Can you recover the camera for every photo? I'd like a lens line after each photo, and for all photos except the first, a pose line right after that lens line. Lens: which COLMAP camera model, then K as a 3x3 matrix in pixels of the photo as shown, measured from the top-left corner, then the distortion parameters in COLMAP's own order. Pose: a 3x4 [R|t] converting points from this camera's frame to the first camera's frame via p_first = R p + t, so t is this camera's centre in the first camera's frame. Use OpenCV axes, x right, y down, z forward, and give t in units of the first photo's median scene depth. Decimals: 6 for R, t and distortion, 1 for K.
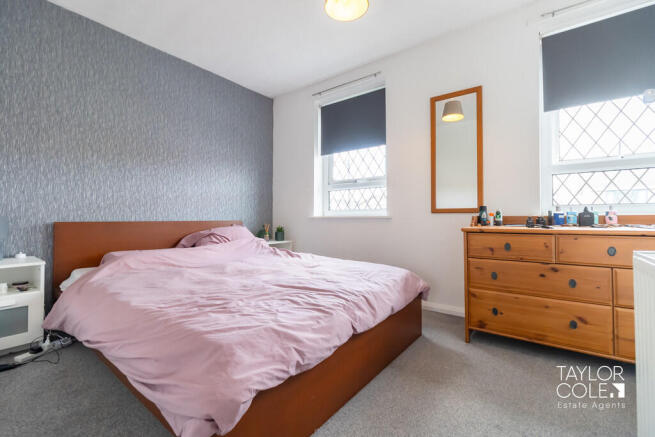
lens RADIAL K [[278.0, 0, 327.5], [0, 278.0, 218.5], [0, 0, 1]] dist [0.001162, 0.000090]
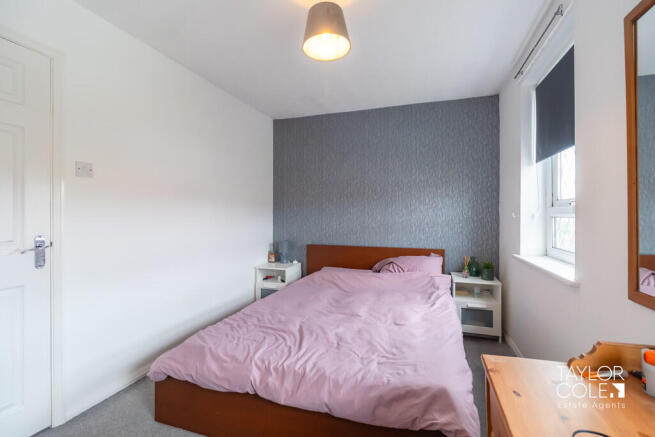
lens RADIAL K [[287.1, 0, 327.5], [0, 287.1, 218.5], [0, 0, 1]] dist [-0.000559, -0.000054]
pose [[0.333142, 0.007721, -0.942845, 0.551802], [-0.004930, 0.999967, 0.006447, -0.121259], [0.942864, 0.002500, 0.333169, 0.401582]]
